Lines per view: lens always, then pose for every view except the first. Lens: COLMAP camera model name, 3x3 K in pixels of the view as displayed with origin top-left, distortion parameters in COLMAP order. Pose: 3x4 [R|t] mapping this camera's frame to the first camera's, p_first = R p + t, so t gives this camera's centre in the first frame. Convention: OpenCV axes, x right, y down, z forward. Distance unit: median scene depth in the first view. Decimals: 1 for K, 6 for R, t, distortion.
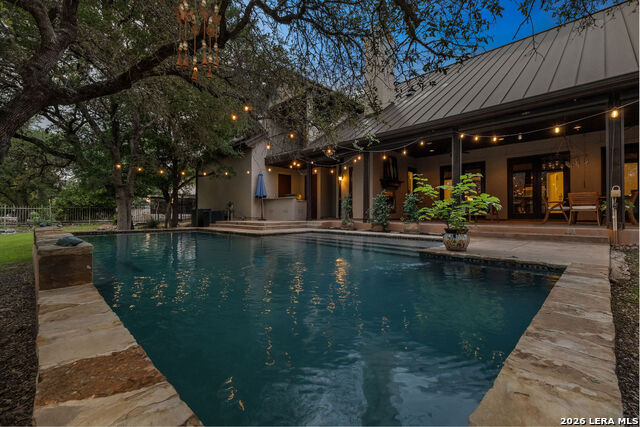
lens RADIAL K [[277.4, 0, 317.5], [0, 277.4, 211.5], [0, 0, 1]] dist [0.000654, 0.000000]
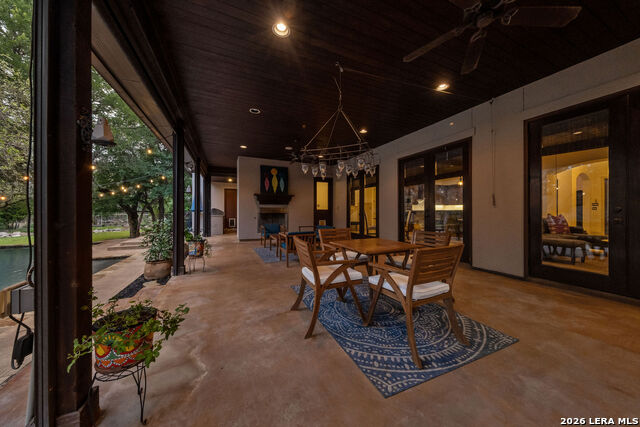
lens RADIAL K [[213.8, 0, 321.5], [0, 213.8, 211.7], [0, 0, 1]] dist [0.005557, -0.000126]
pose [[0.941632, -0.001103, -0.336643, 0.638562], [0.004446, 0.999948, 0.009159, -0.063813], [0.336615, -0.010121, 0.941588, 0.419251]]
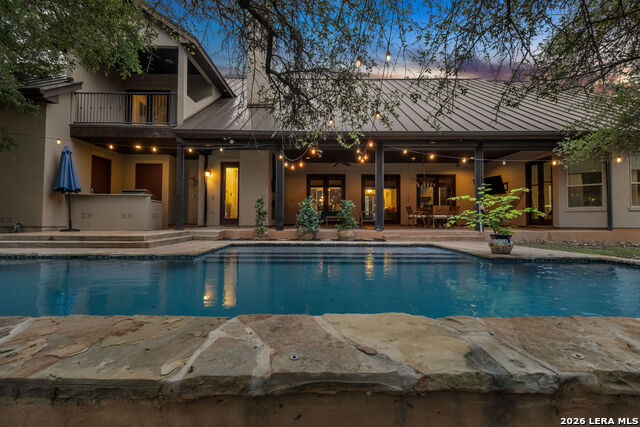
lens RADIAL K [[276.9, 0, 320.0], [0, 276.9, 213.5], [0, 0, 1]] dist [-0.019142, 0.000118]
pose [[0.689378, 0.015146, 0.724244, -0.289966], [-0.008357, 0.999881, -0.012956, -0.001305], [-0.724354, 0.002879, 0.689422, 0.262296]]
